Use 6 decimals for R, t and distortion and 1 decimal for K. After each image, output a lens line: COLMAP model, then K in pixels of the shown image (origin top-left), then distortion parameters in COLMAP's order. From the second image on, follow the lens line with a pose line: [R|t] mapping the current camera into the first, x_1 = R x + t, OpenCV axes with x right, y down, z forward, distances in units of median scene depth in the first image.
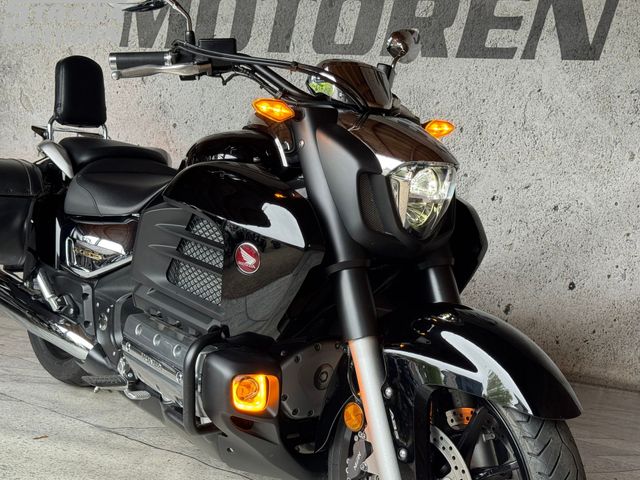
lens RADIAL K [[900.1, 0, 320.0], [0, 900.1, 240.0], [0, 0, 1]] dist [0.212912, -0.427901]
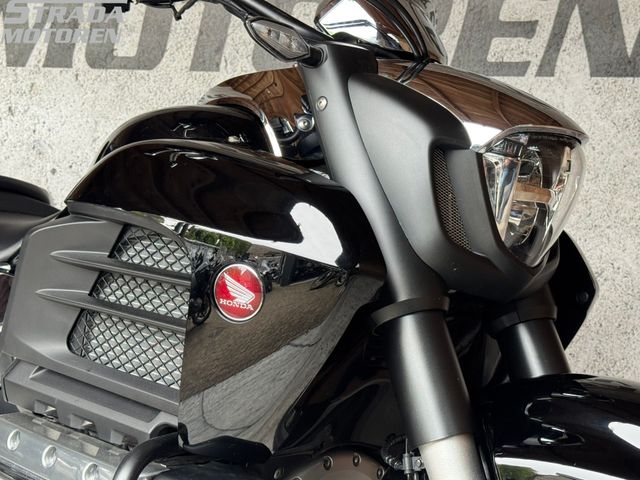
lens RADIAL K [[948.8, 0, 320.0], [0, 948.8, 240.0], [0, 0, 1]] dist [0.149904, -0.079559]
pose [[0.989712, 0.009971, 0.142726, -0.072382], [0.009047, 0.991211, -0.131980, 0.041635], [-0.142788, 0.131914, 0.980923, 0.272405]]
